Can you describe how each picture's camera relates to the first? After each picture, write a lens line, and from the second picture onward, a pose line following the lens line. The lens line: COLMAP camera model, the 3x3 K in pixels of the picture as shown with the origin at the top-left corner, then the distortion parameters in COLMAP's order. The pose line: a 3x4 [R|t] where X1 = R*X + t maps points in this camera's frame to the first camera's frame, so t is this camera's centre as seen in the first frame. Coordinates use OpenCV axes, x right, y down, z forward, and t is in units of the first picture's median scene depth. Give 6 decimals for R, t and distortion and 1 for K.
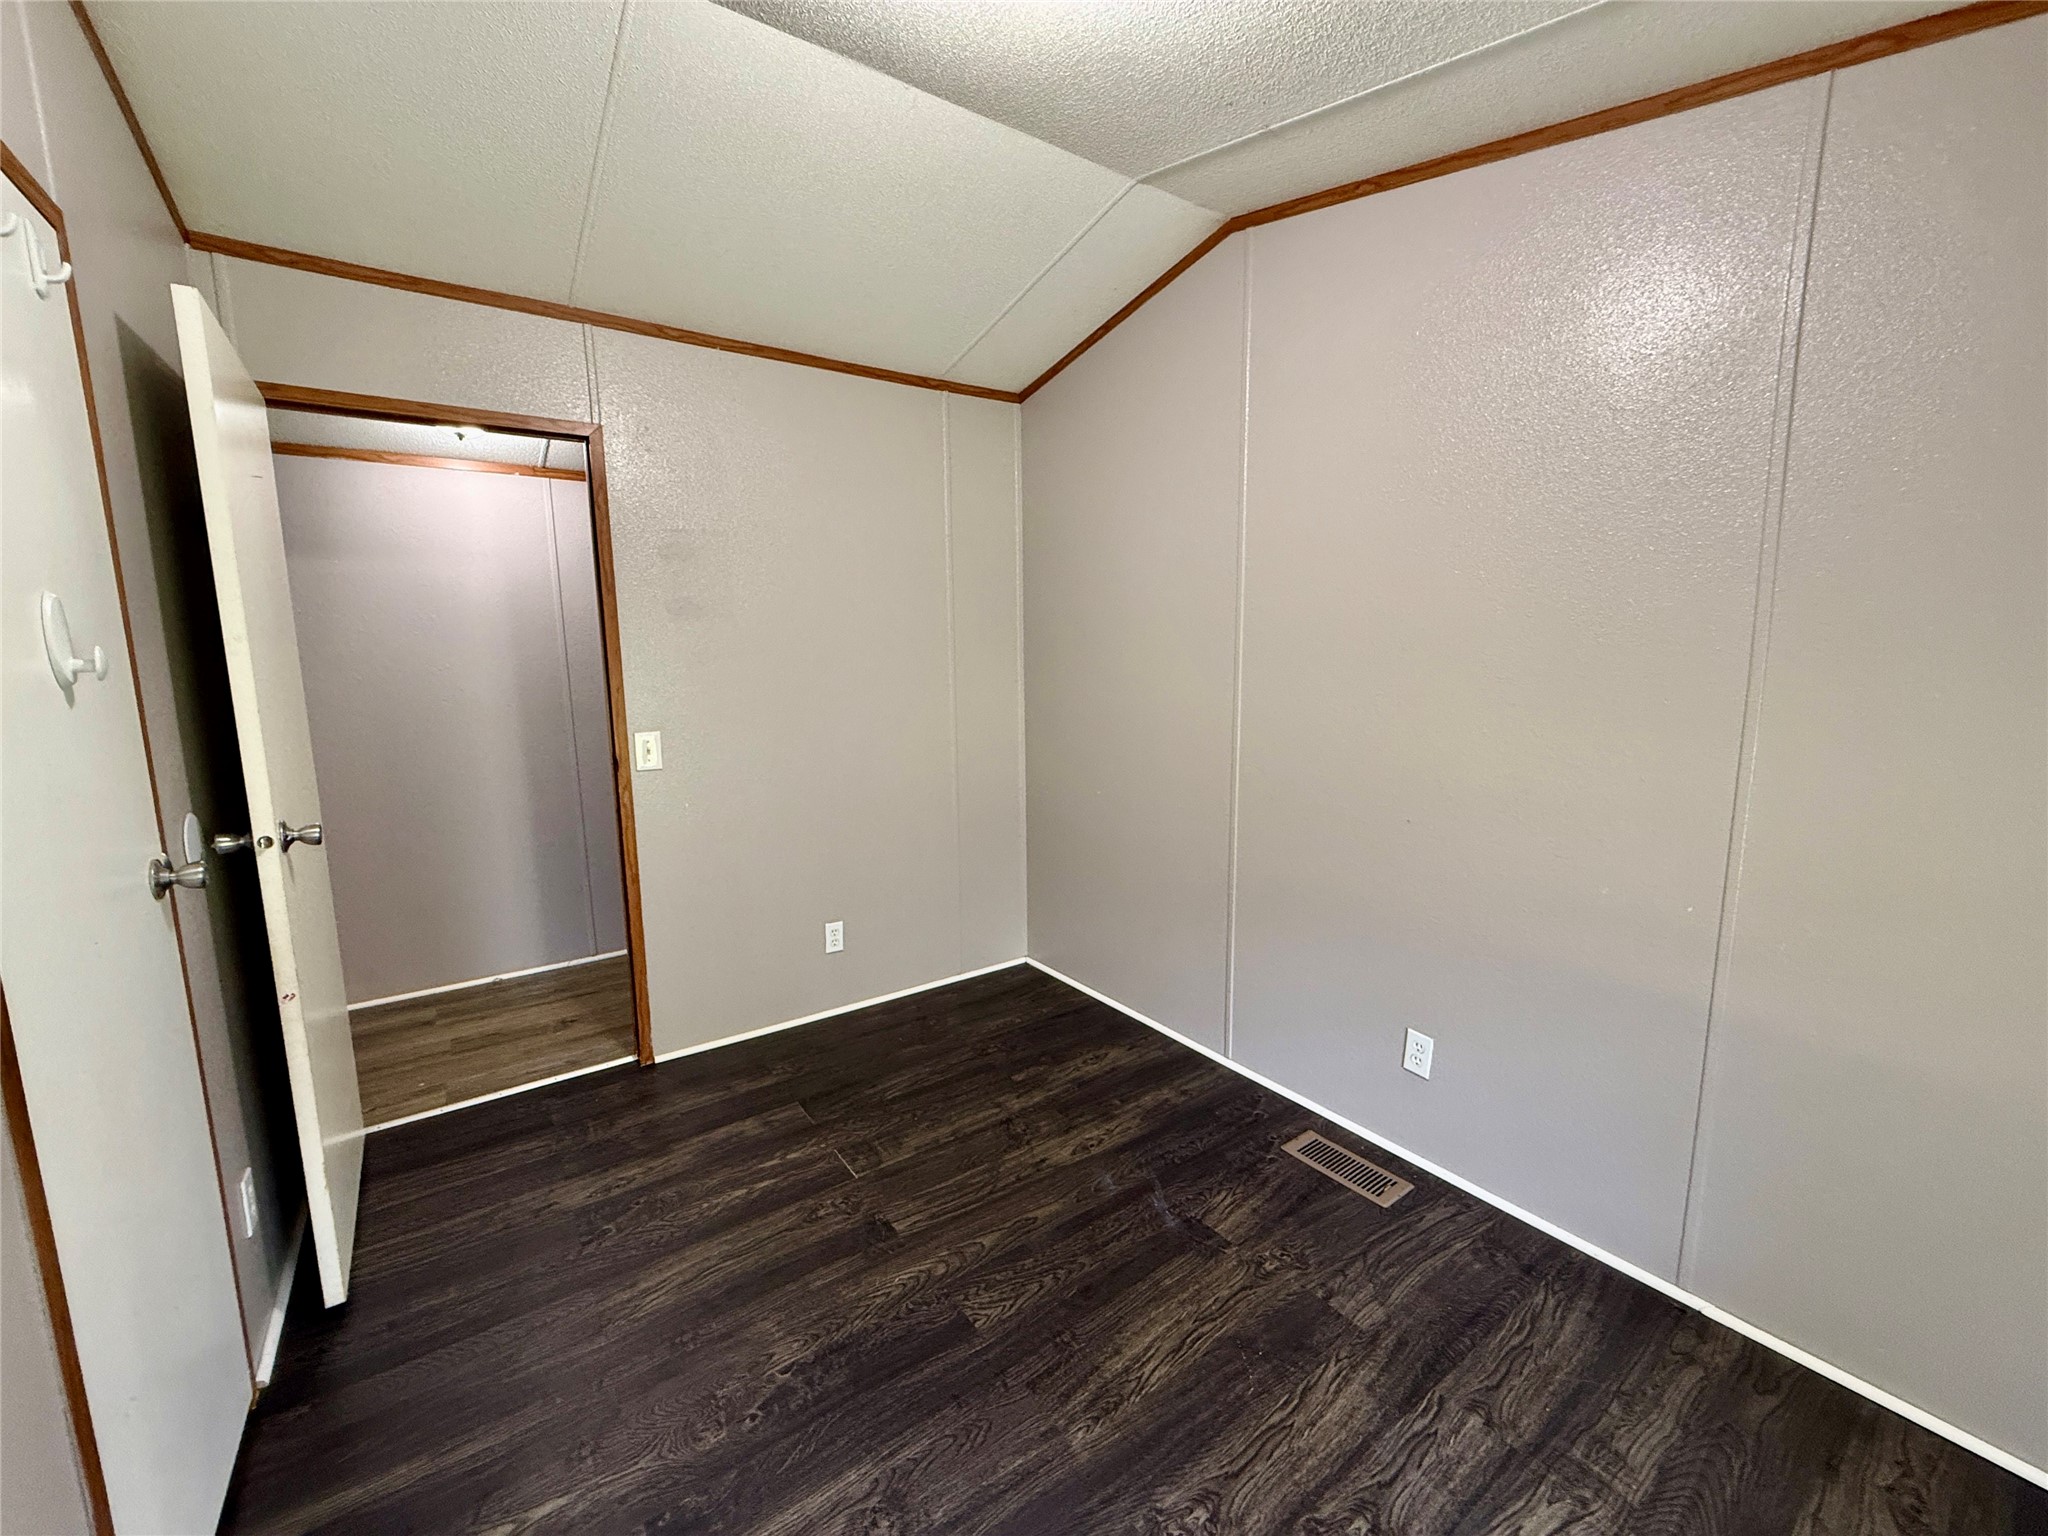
lens RADIAL K [[817.9, 0, 1018.8], [0, 817.9, 765.3], [0, 0, 1]] dist [-0.001850, 0.000503]
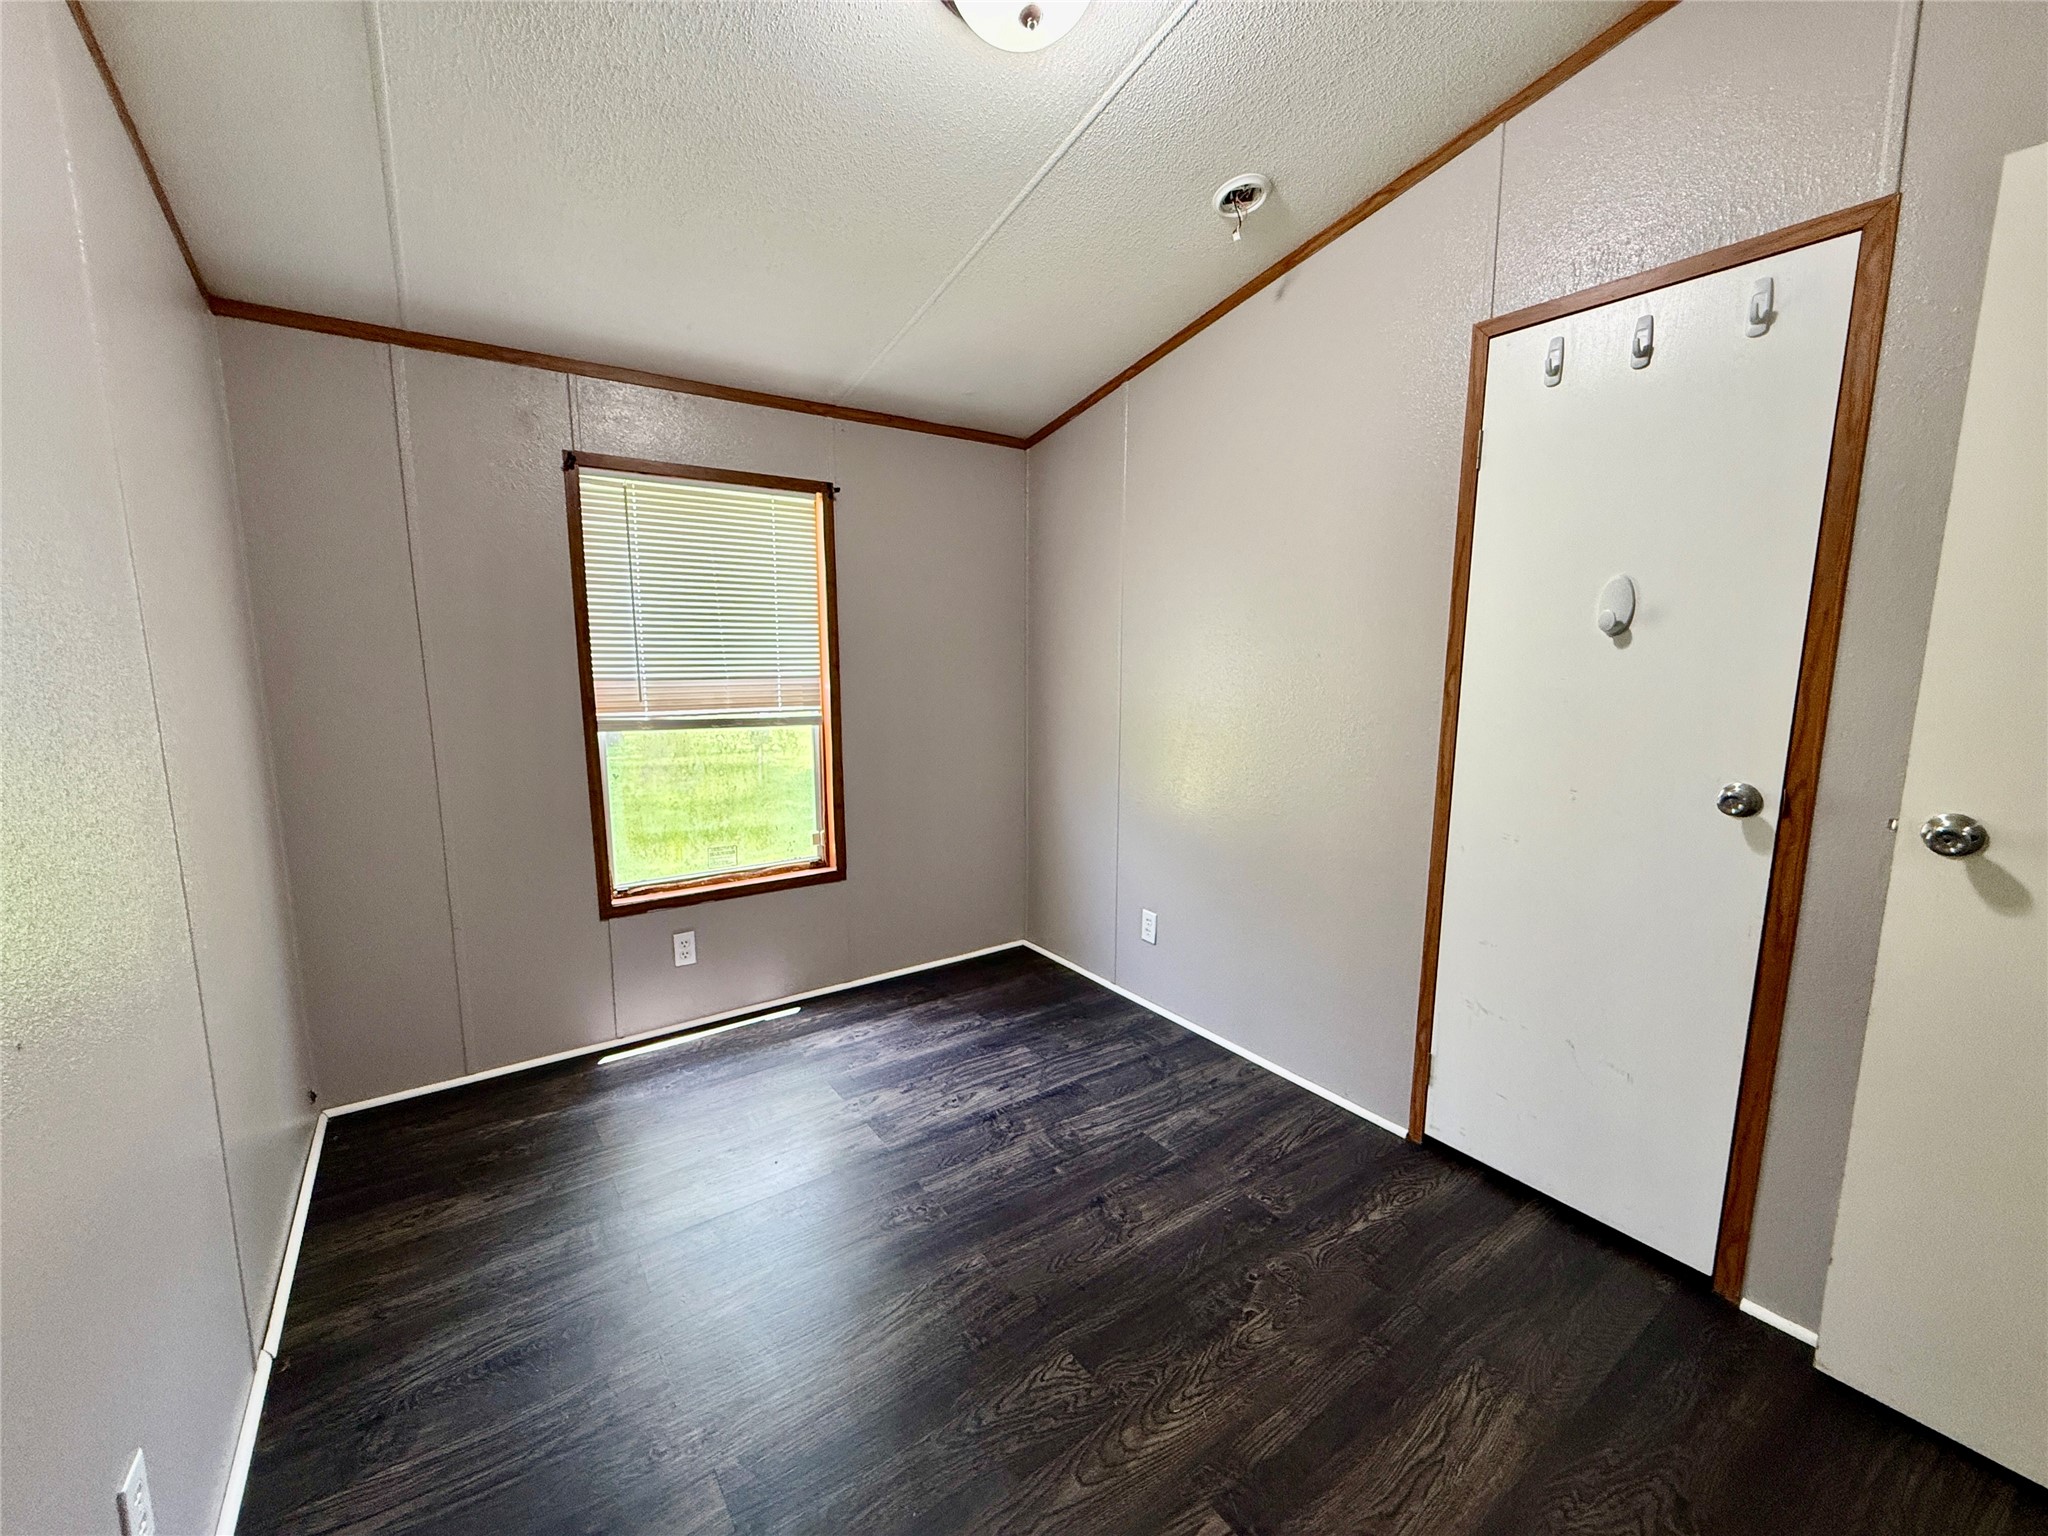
lens RADIAL K [[817.9, 0, 1019.8], [0, 817.9, 769.2], [0, 0, 1]] dist [-0.001850, 0.000503]
pose [[-0.999901, 0.013775, 0.002946, -0.005052], [0.014041, 0.957951, 0.286588, -0.194363], [0.001125, 0.286601, -0.958049, 1.581601]]
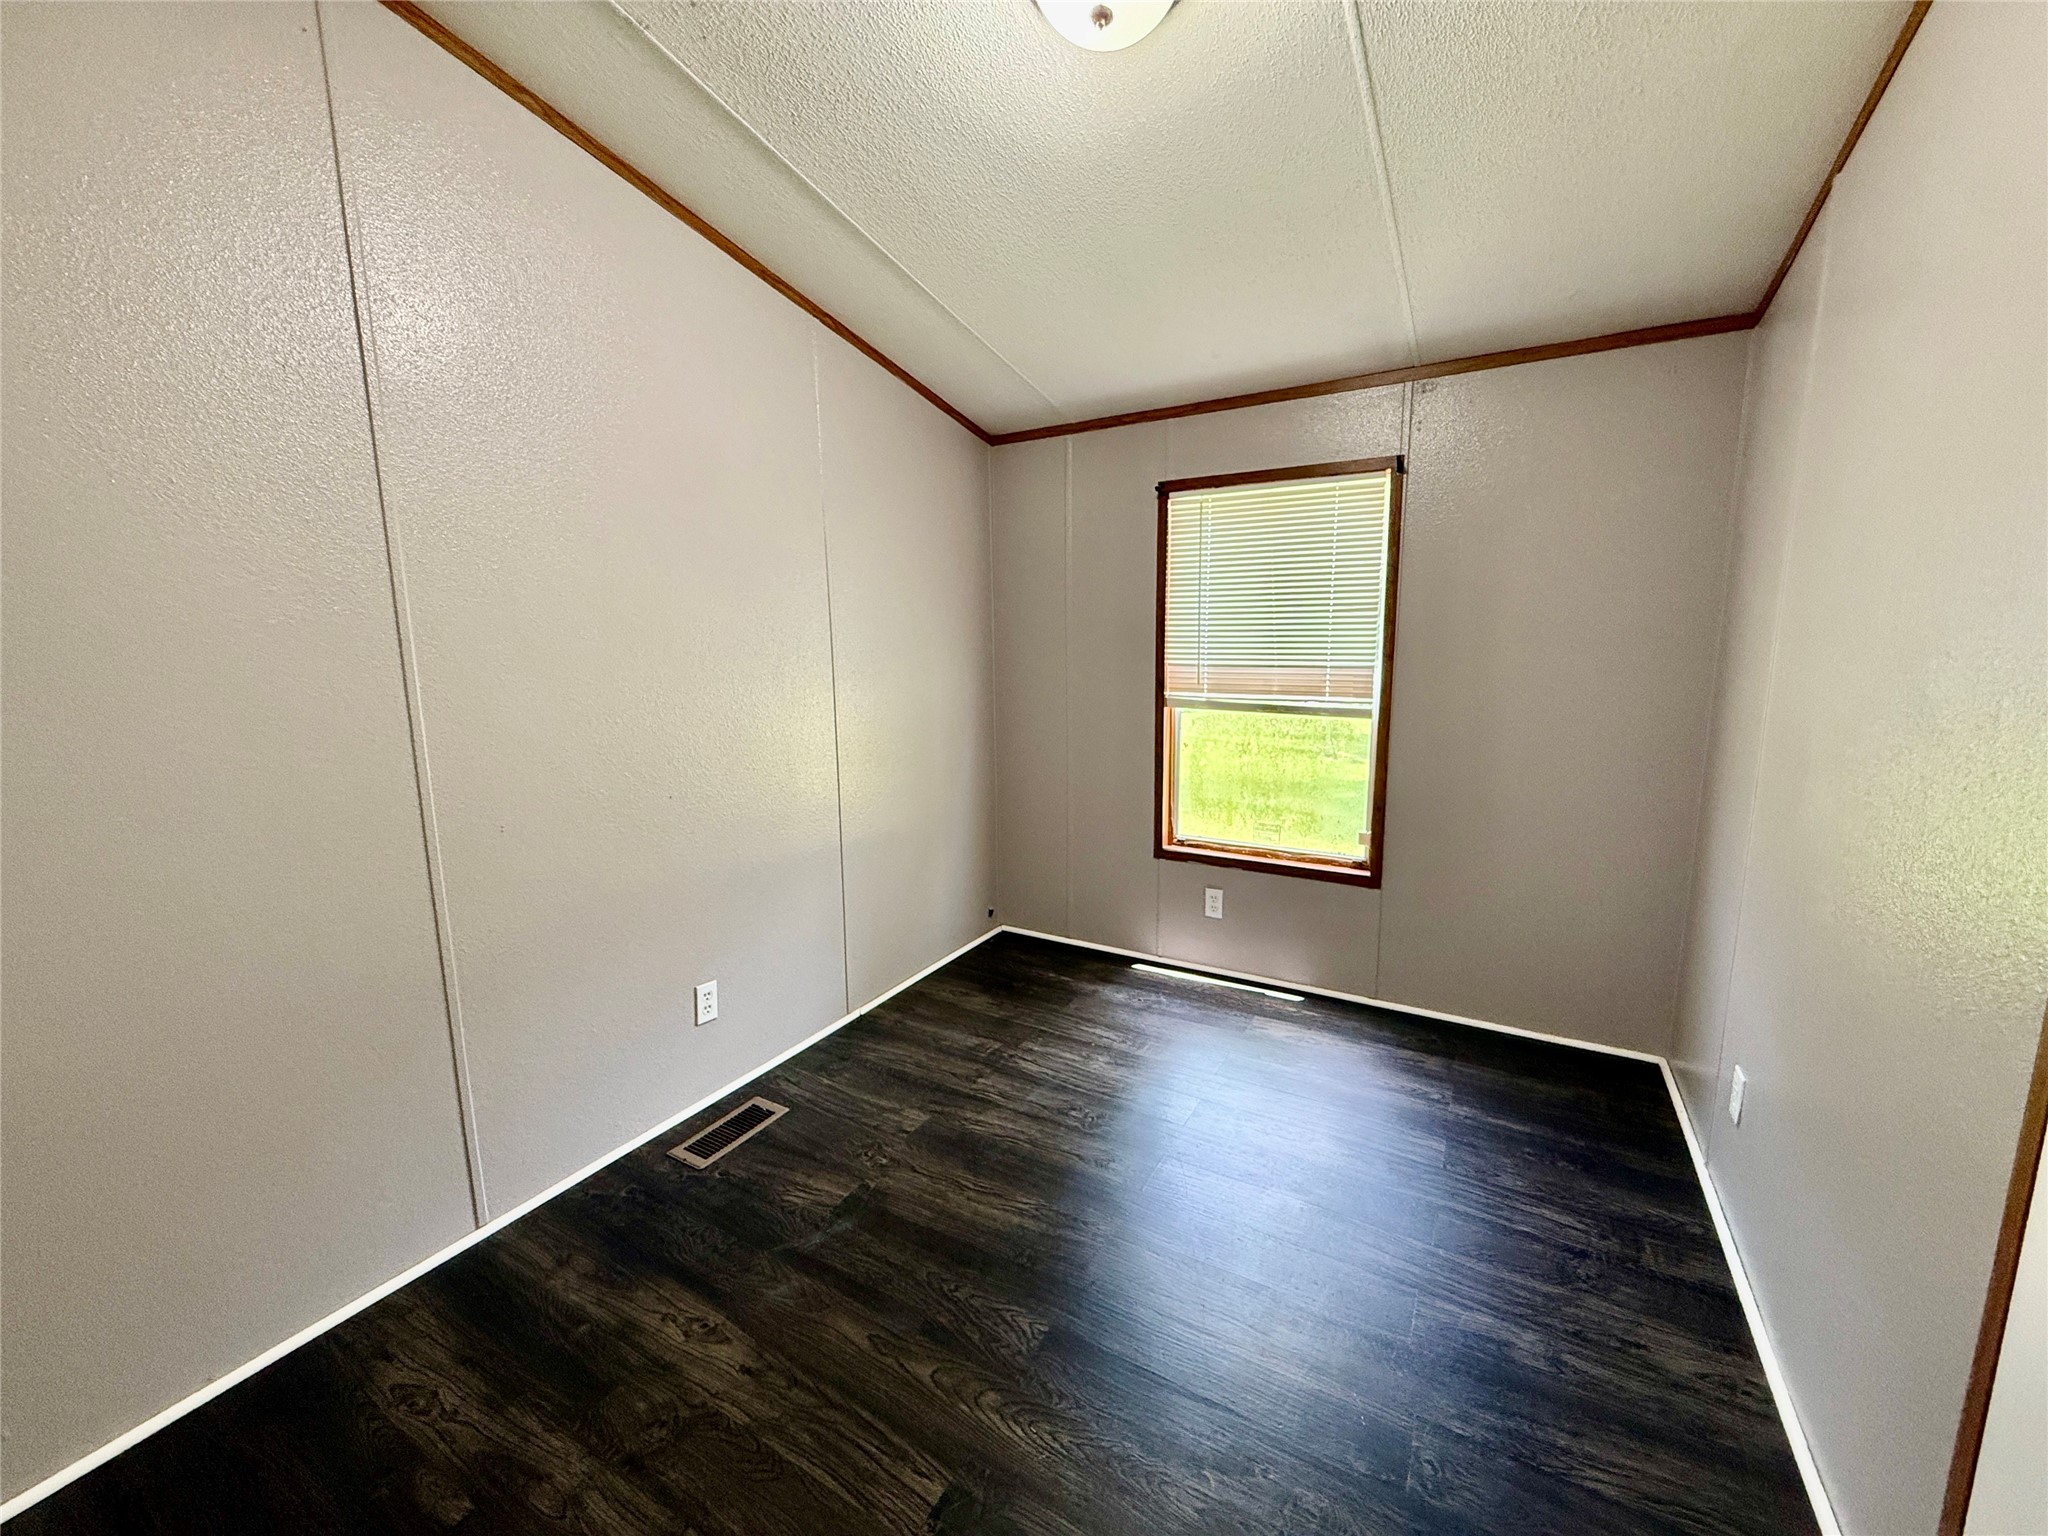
lens RADIAL K [[817.9, 0, 1016.4], [0, 817.9, 769.2], [0, 0, 1]] dist [-0.001850, 0.000503]
pose [[-0.406305, -0.125676, 0.905054, -0.763144], [0.150014, 0.967881, 0.201746, -0.131397], [-0.901339, 0.217741, -0.374402, 1.167369]]
